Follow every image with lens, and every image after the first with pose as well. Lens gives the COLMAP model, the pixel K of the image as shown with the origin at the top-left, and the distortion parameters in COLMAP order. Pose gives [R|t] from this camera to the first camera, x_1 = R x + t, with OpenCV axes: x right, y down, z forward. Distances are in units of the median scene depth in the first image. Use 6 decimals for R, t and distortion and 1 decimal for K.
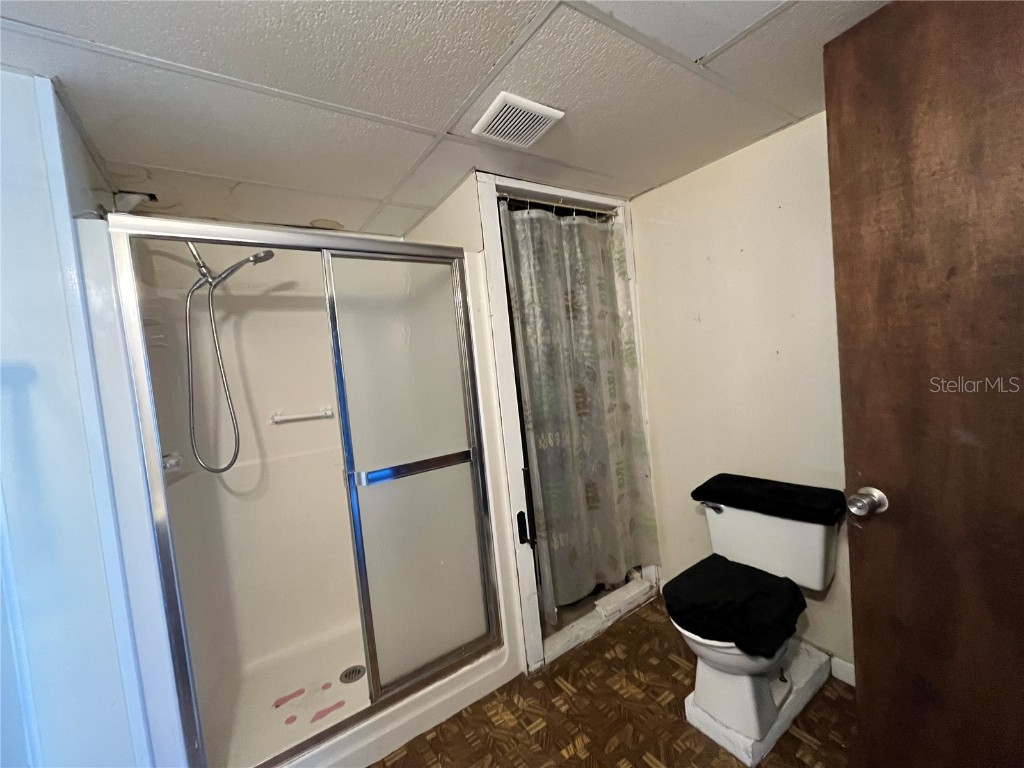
lens RADIAL K [[417.1, 0, 511.2], [0, 417.1, 384.5], [0, 0, 1]] dist [-0.000683, -0.000232]
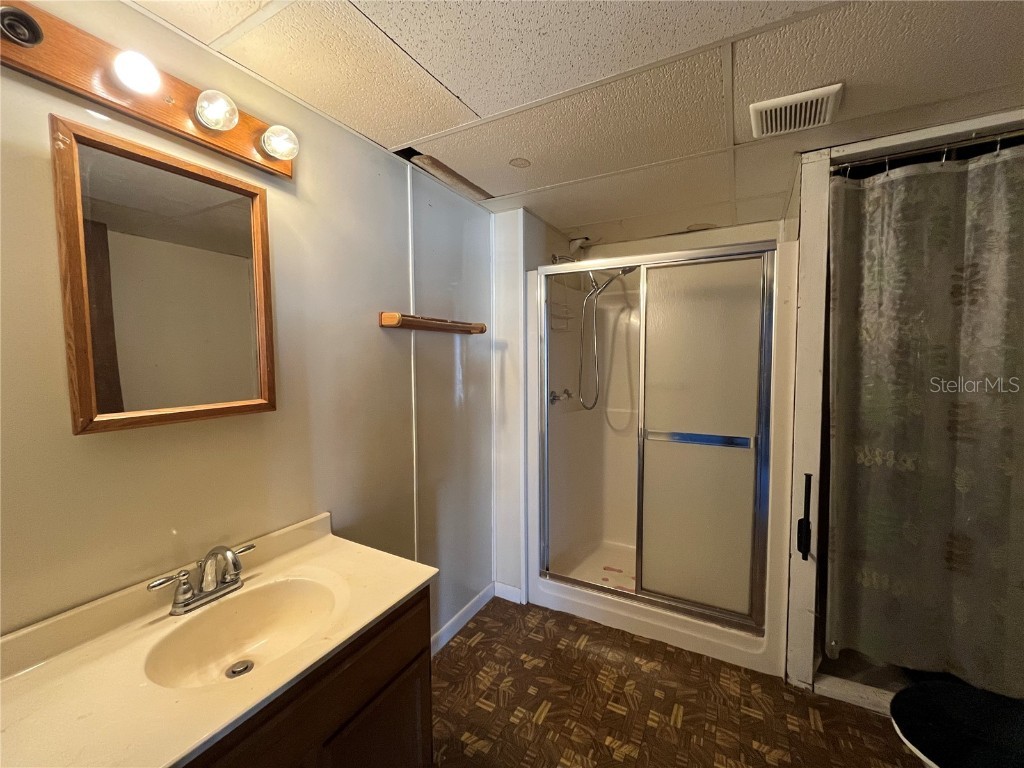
lens RADIAL K [[417.1, 0, 511.2], [0, 417.1, 384.5], [0, 0, 1]] dist [-0.000683, -0.000232]
pose [[0.451763, 0.145868, -0.880132, 0.507499], [-0.078965, 0.989209, 0.123414, -0.055503], [0.888637, 0.013746, 0.458406, -0.012036]]
